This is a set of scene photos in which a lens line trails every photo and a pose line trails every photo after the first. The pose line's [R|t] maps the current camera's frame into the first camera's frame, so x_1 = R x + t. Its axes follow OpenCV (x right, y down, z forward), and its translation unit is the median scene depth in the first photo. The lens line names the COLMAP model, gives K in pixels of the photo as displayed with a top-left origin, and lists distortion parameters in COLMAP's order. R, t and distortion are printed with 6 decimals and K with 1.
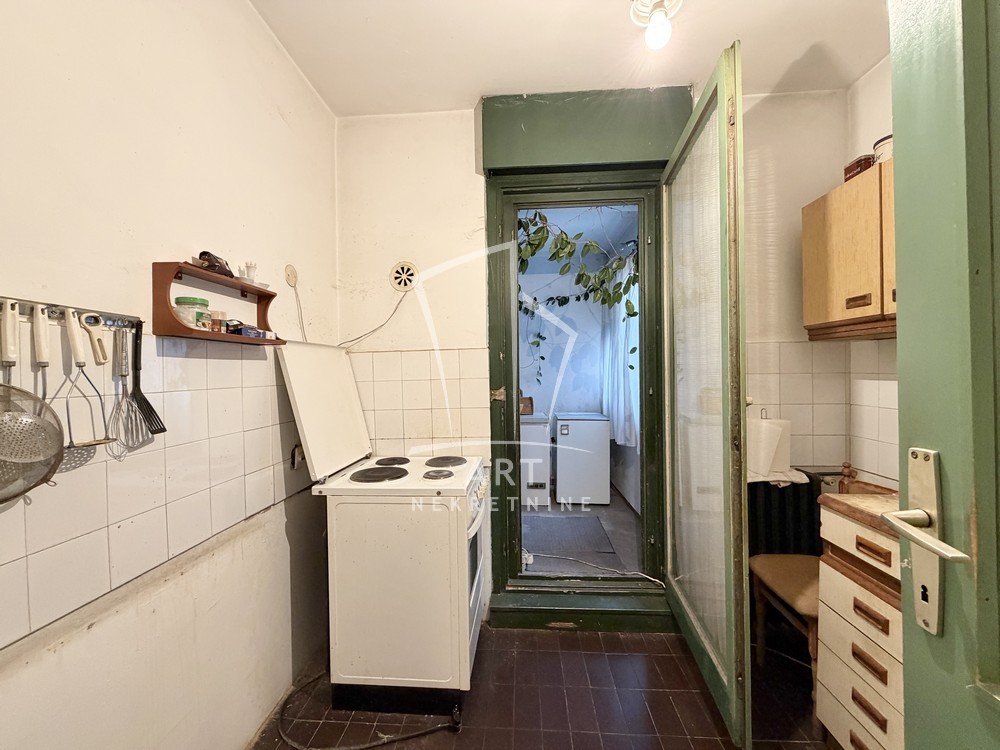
lens RADIAL K [[400.4, 0, 495.4], [0, 400.4, 377.6], [0, 0, 1]] dist [-0.000960, -0.000086]
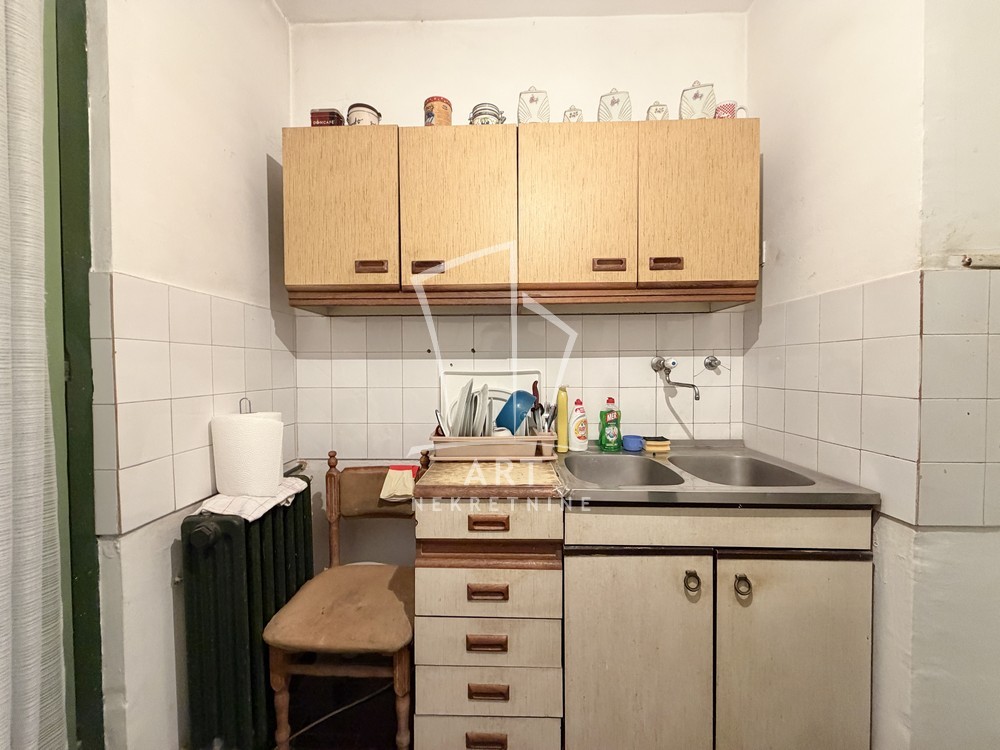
lens RADIAL K [[400.4, 0, 495.4], [0, 400.4, 377.6], [0, 0, 1]] dist [-0.000960, -0.000086]
pose [[-0.035703, -0.007416, 0.999335, -0.003817], [0.020130, 0.999764, 0.008138, 0.041668], [-0.999160, 0.020407, -0.035546, 0.542698]]
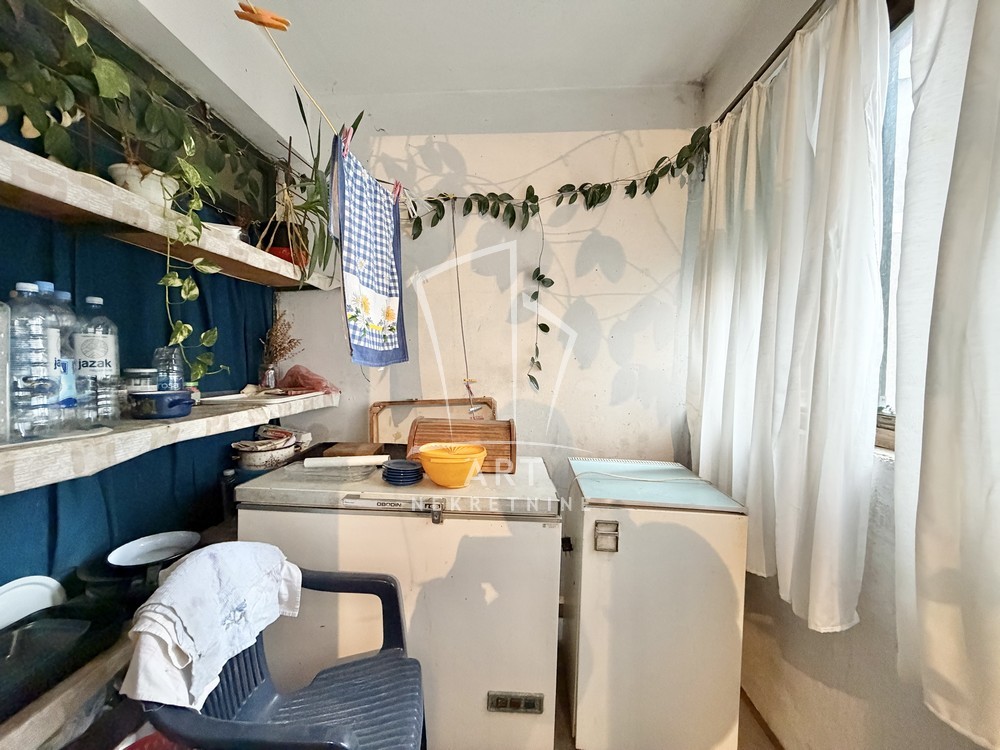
lens RADIAL K [[400.4, 0, 495.4], [0, 400.4, 377.6], [0, 0, 1]] dist [-0.000960, -0.000086]
pose [[0.999656, 0.024241, -0.010016, 0.153831], [-0.024125, 0.999642, 0.011560, 0.002213], [0.010293, -0.011314, 0.999883, 1.235913]]
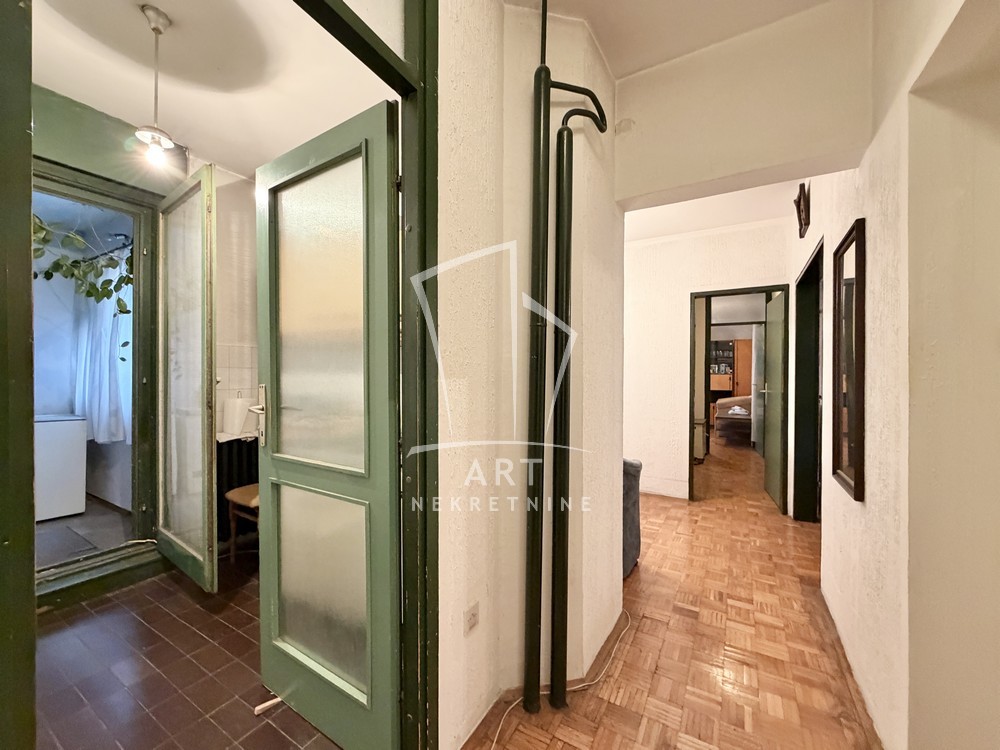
lens RADIAL K [[400.4, 0, 495.4], [0, 400.4, 377.6], [0, 0, 1]] dist [-0.000960, -0.000086]
pose [[0.457530, 0.013864, 0.889086, -0.182913], [-0.003672, 0.999899, -0.013702, 0.038773], [-0.889186, 0.003004, 0.457535, -0.449816]]
